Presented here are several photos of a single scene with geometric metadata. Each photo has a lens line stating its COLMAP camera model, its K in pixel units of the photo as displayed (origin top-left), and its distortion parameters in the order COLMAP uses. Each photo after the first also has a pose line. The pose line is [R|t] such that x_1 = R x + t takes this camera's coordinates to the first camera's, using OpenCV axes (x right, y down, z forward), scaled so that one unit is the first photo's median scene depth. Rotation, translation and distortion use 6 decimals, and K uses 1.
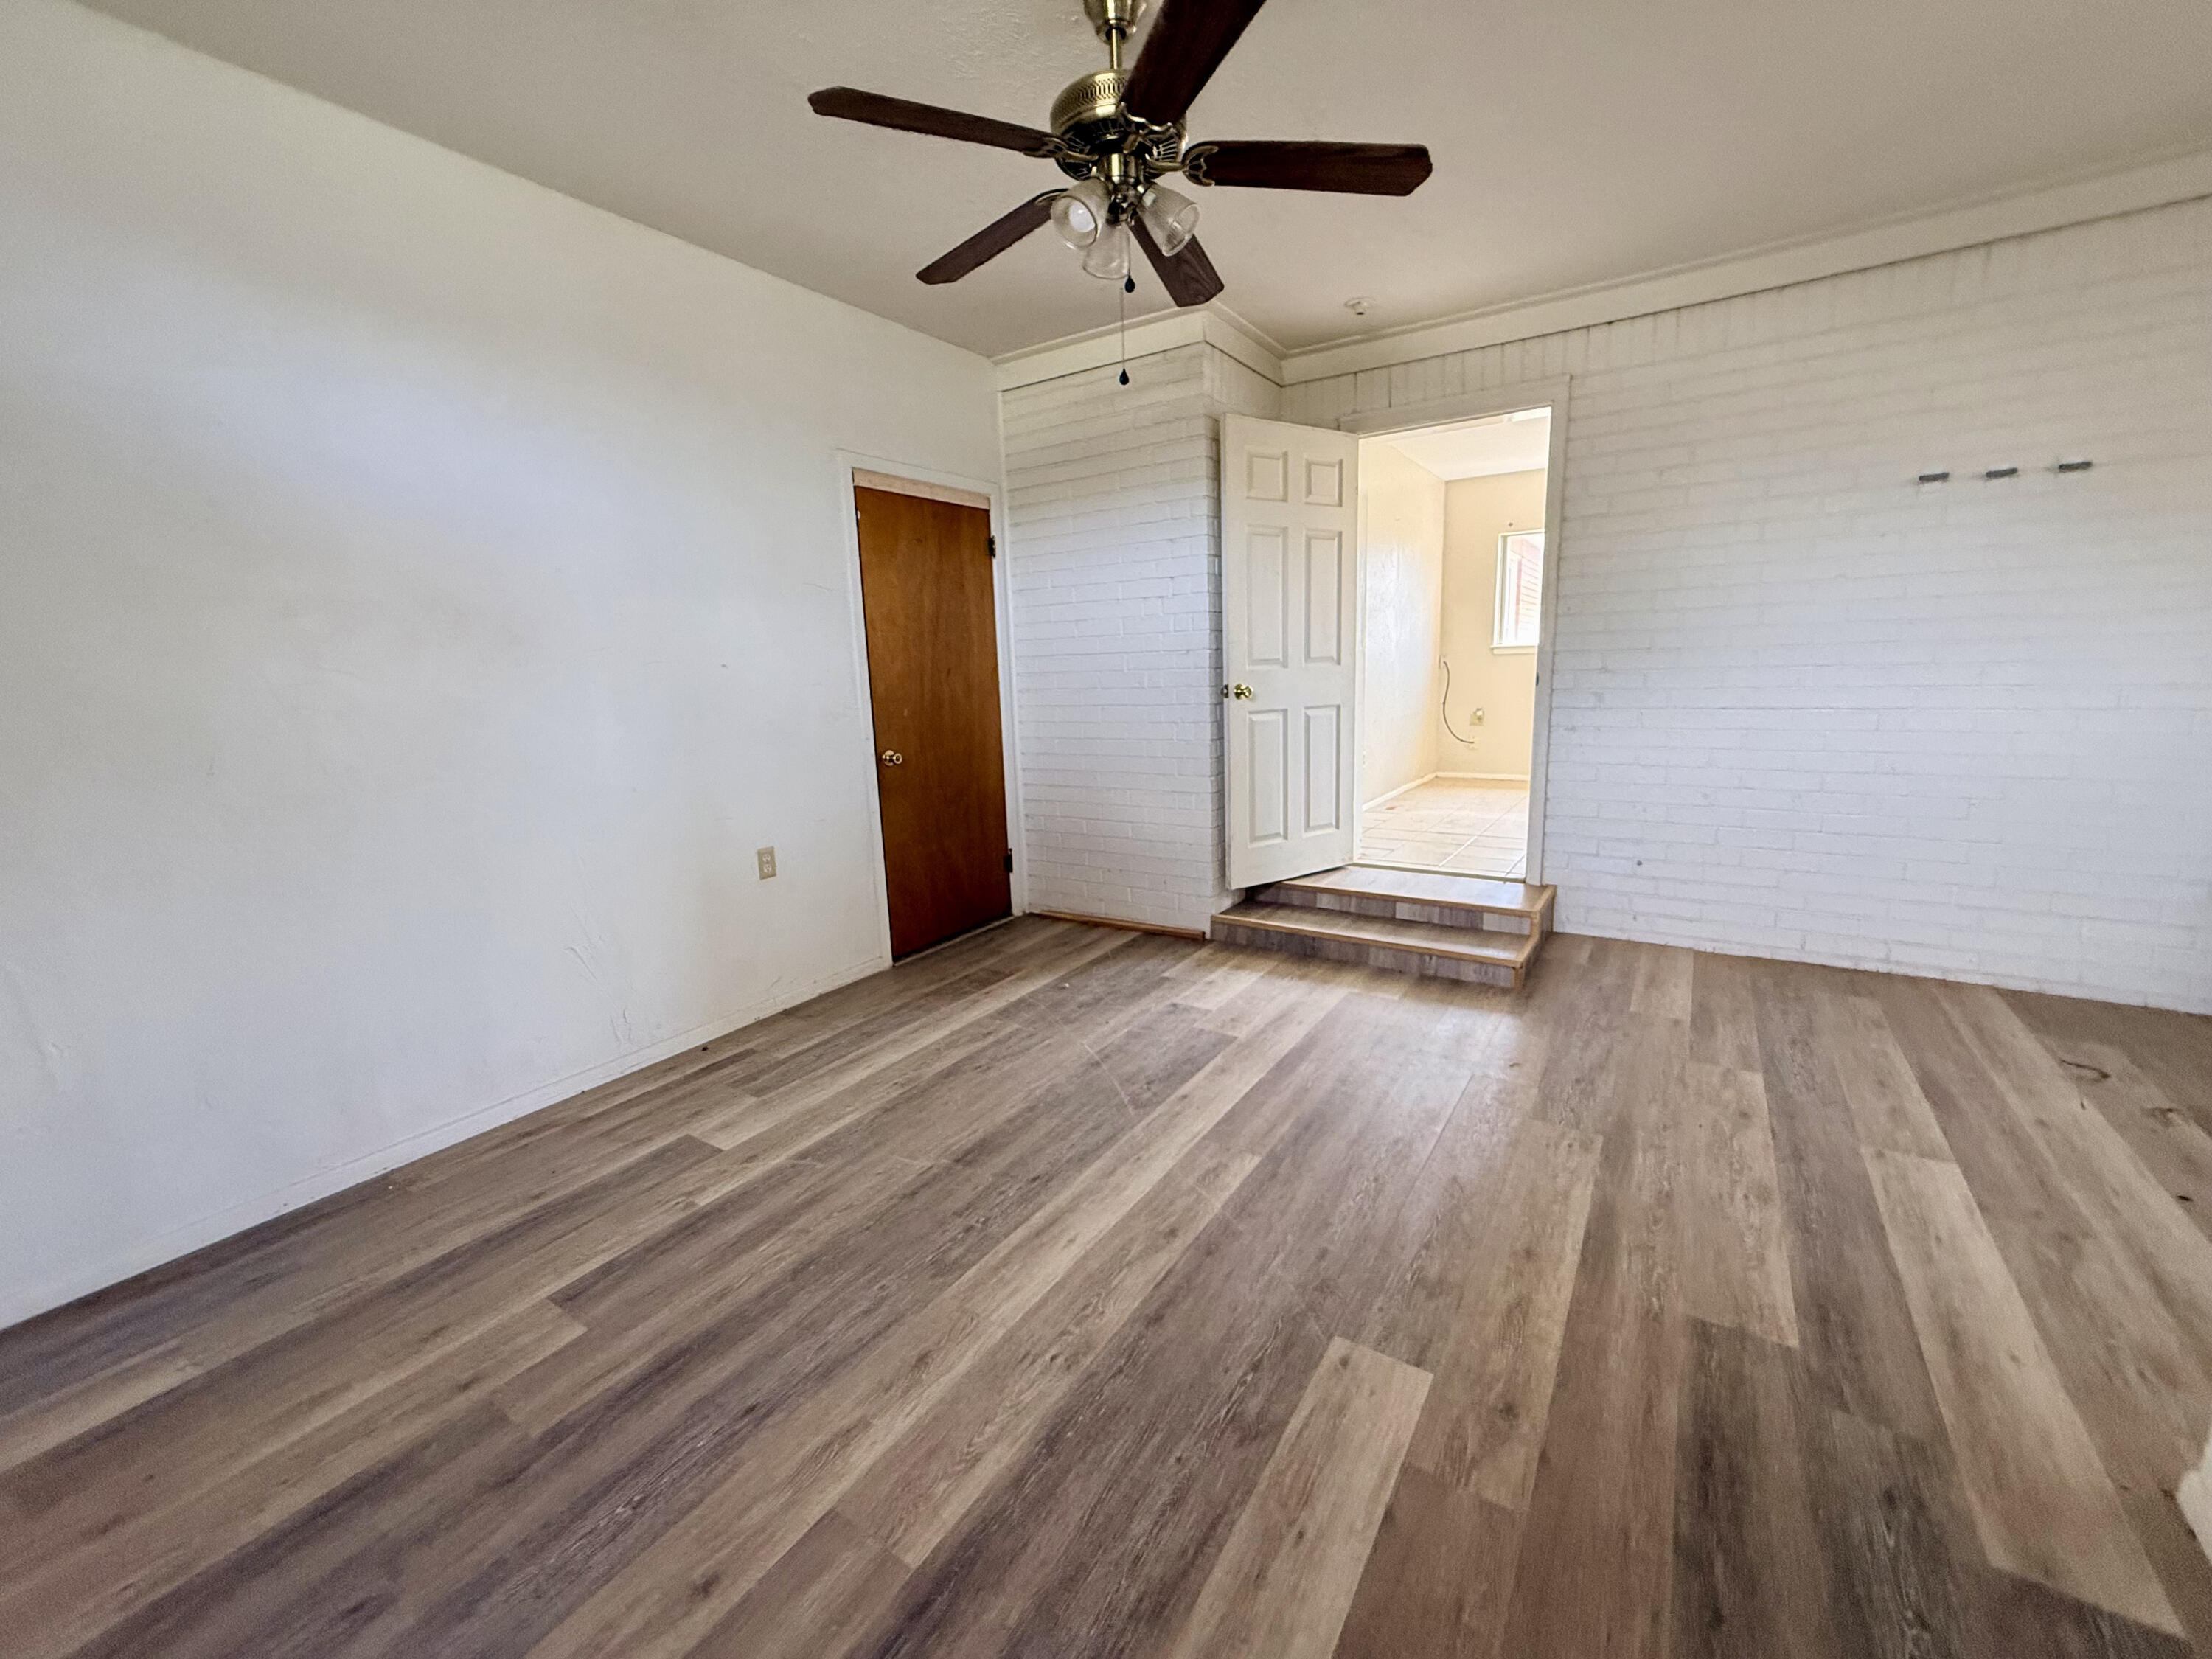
lens RADIAL K [[887.3, 0, 1106.0], [0, 887.3, 832.5], [0, 0, 1]] dist [0.001526, 0.000942]
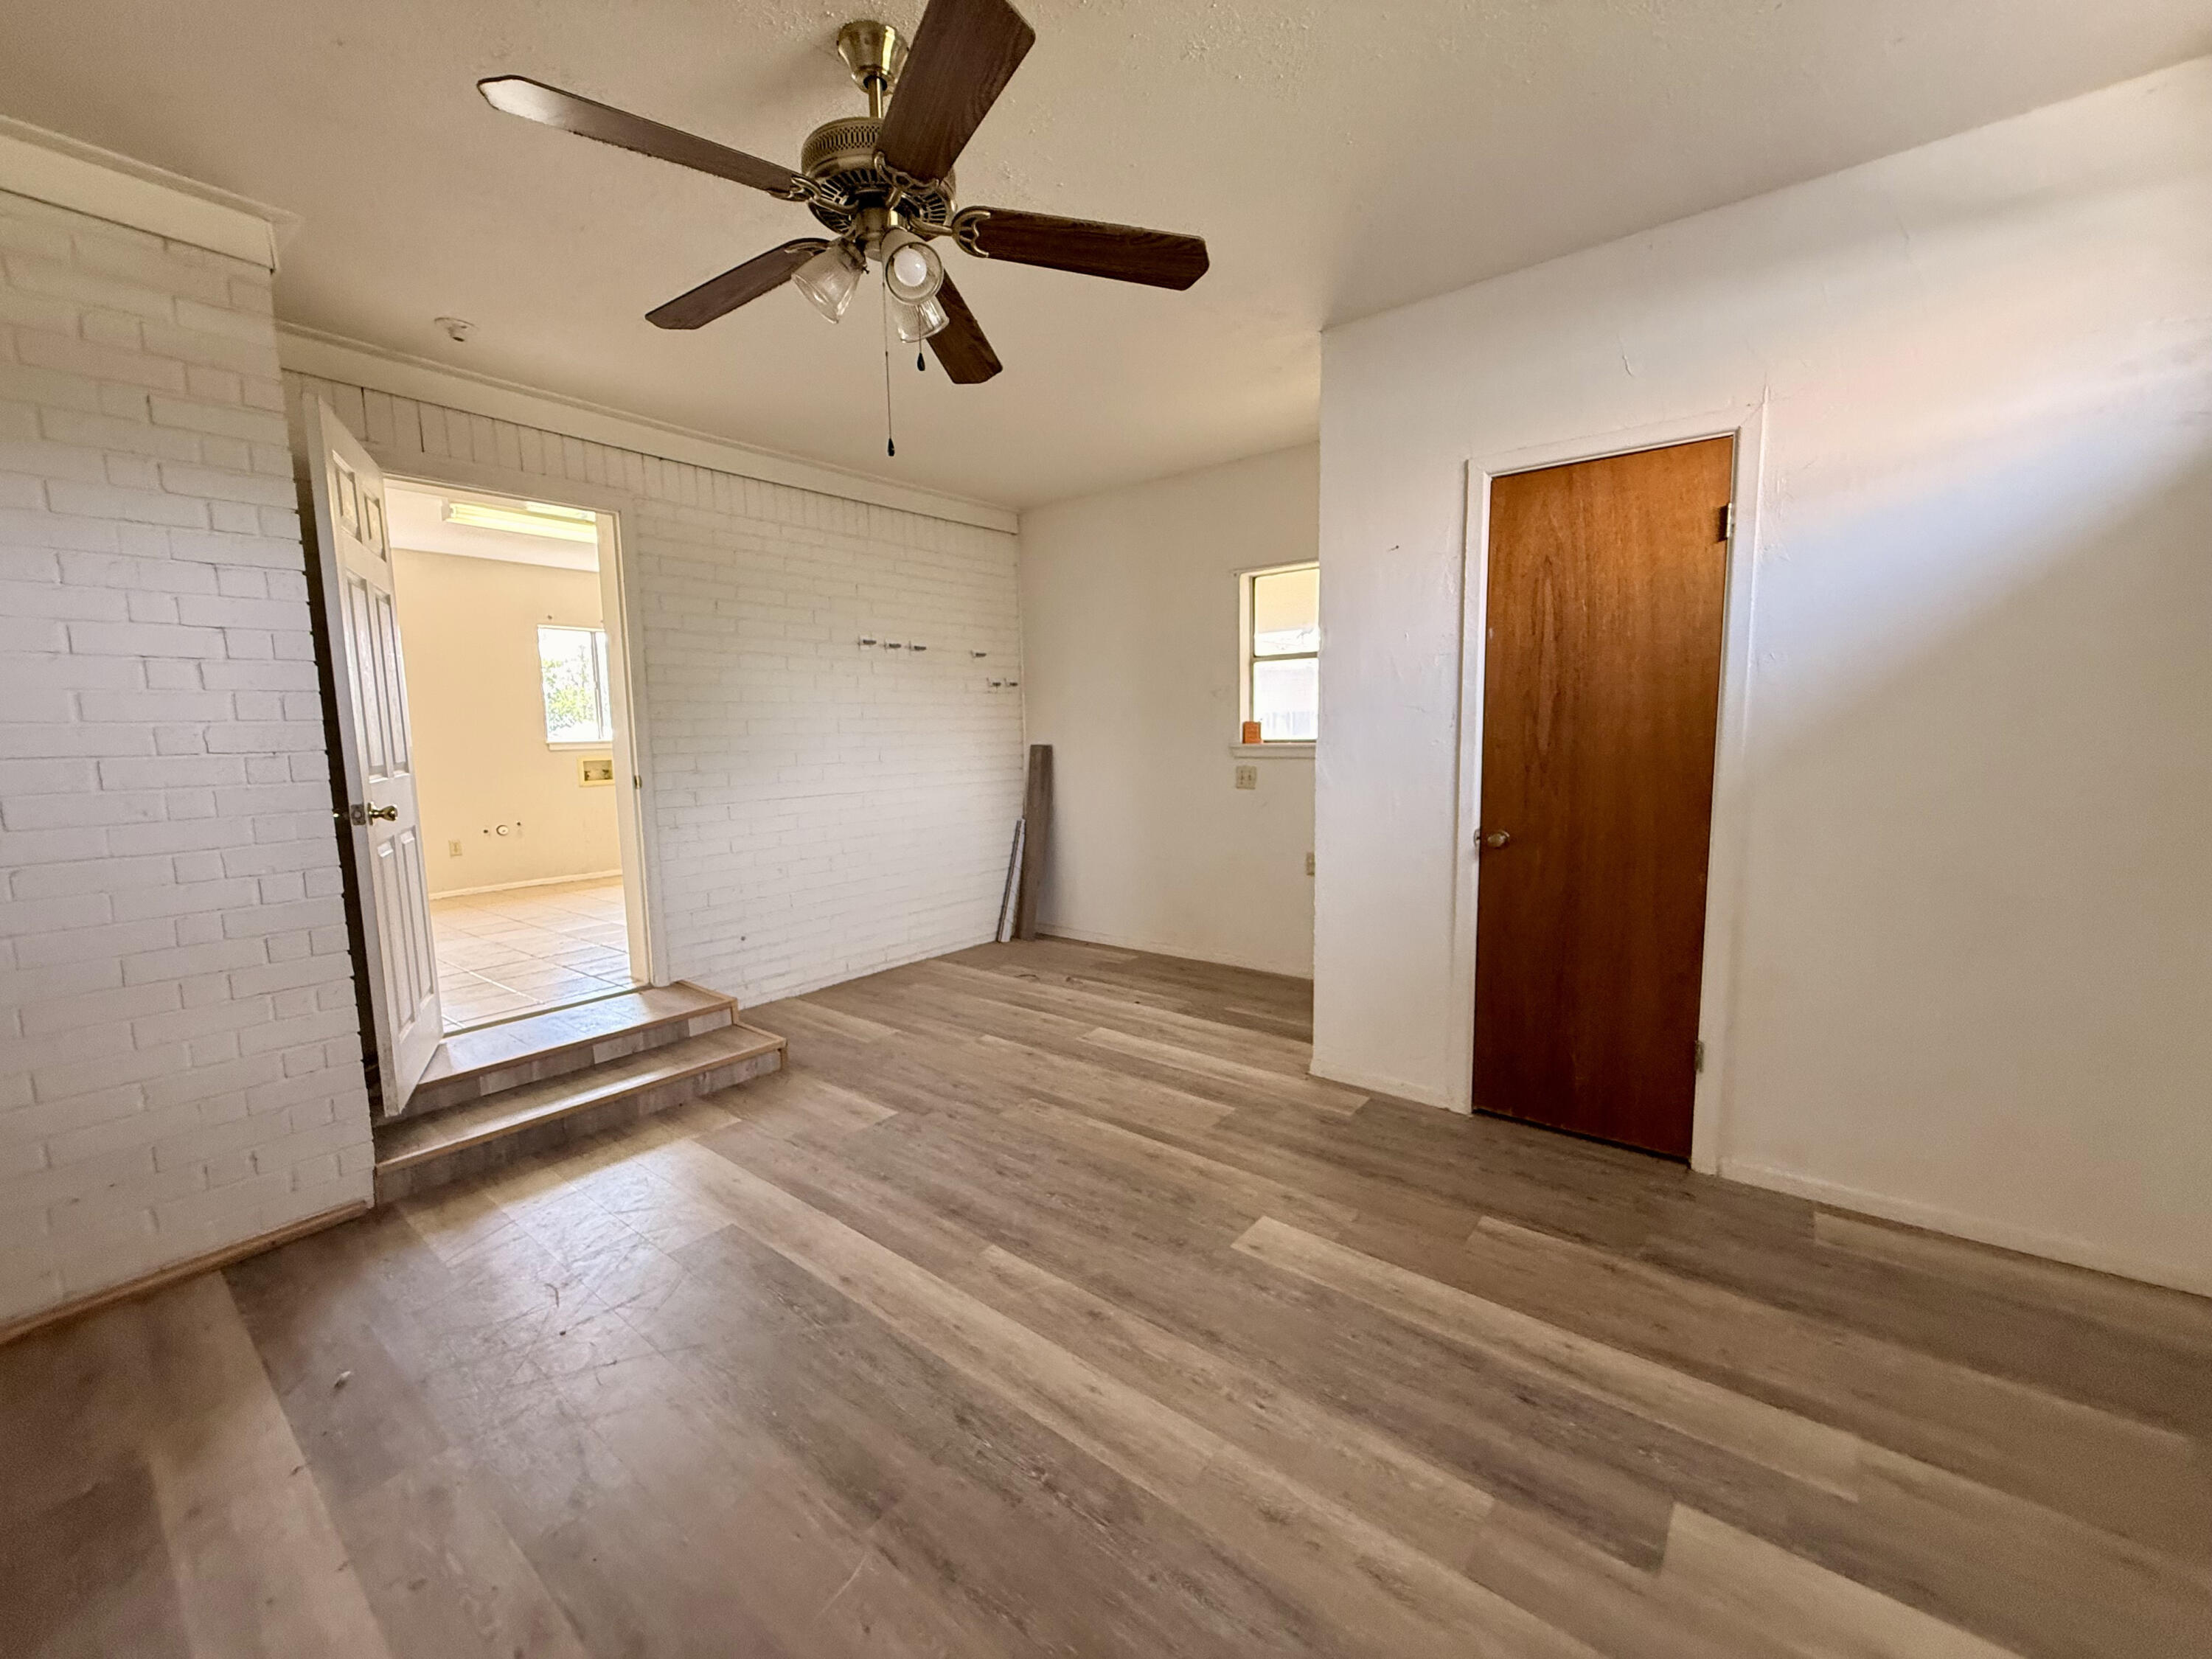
lens RADIAL K [[887.3, 0, 1103.6], [0, 887.3, 827.0], [0, 0, 1]] dist [0.001526, 0.000942]
pose [[0.088000, -0.081287, 0.992798, -0.635127], [0.204475, 0.976915, 0.061862, -0.108832], [-0.974908, 0.197559, 0.102590, 0.559580]]
